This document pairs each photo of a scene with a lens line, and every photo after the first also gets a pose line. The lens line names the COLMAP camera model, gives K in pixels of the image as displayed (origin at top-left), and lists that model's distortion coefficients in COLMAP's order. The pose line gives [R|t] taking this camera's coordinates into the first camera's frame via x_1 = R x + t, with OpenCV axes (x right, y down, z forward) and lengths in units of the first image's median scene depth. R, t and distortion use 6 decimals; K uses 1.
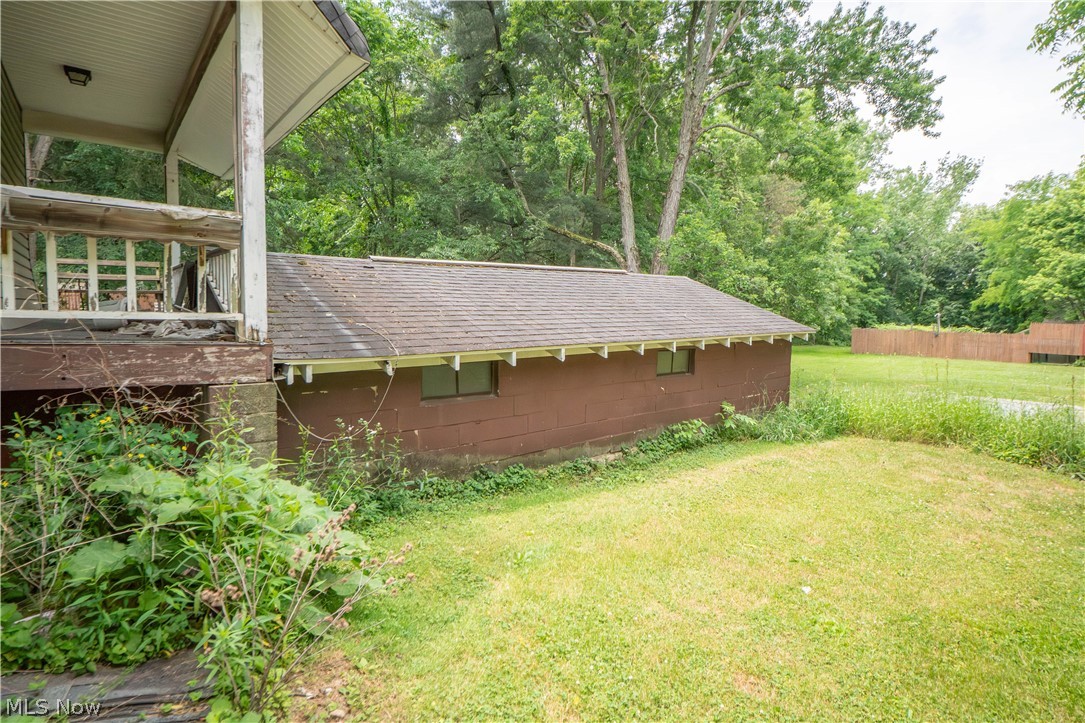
lens RADIAL K [[540.0, 0, 542.2], [0, 540.0, 335.1], [0, 0, 1]] dist [-0.021497, -0.000034]
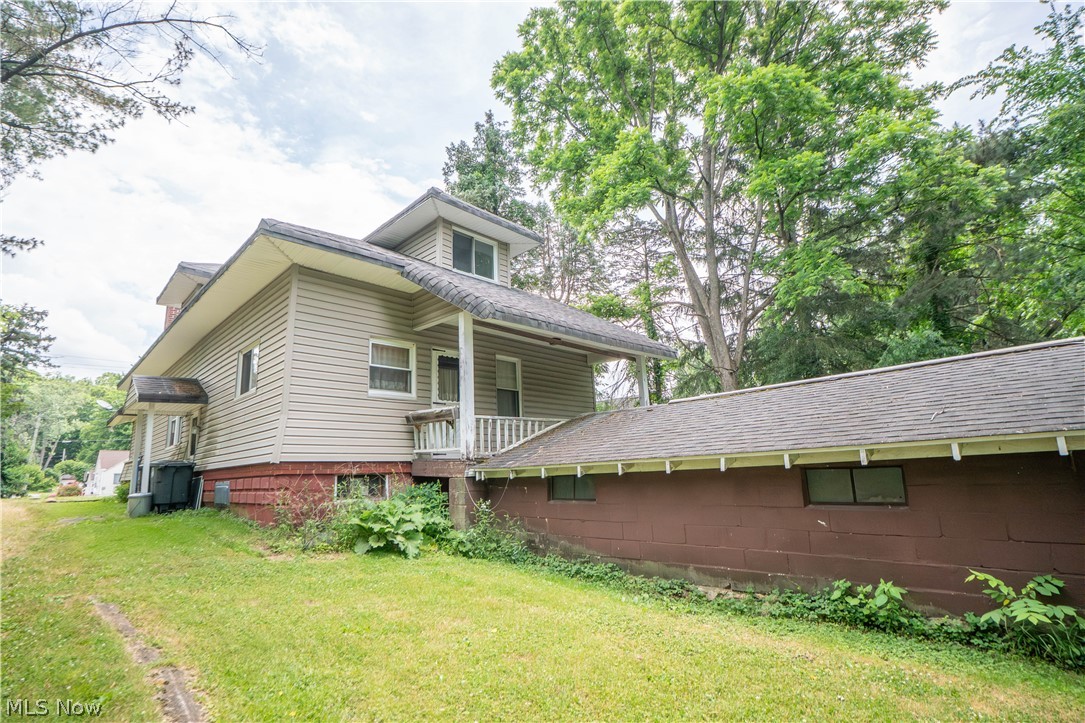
lens RADIAL K [[536.3, 0, 526.6], [0, 536.3, 372.1], [0, 0, 1]] dist [-0.039707, 0.000225]
pose [[0.079305, -0.192413, -0.978104, 1.000642], [-0.009842, 0.980996, -0.193780, 0.048157], [0.996802, 0.024994, 0.075904, 0.621283]]
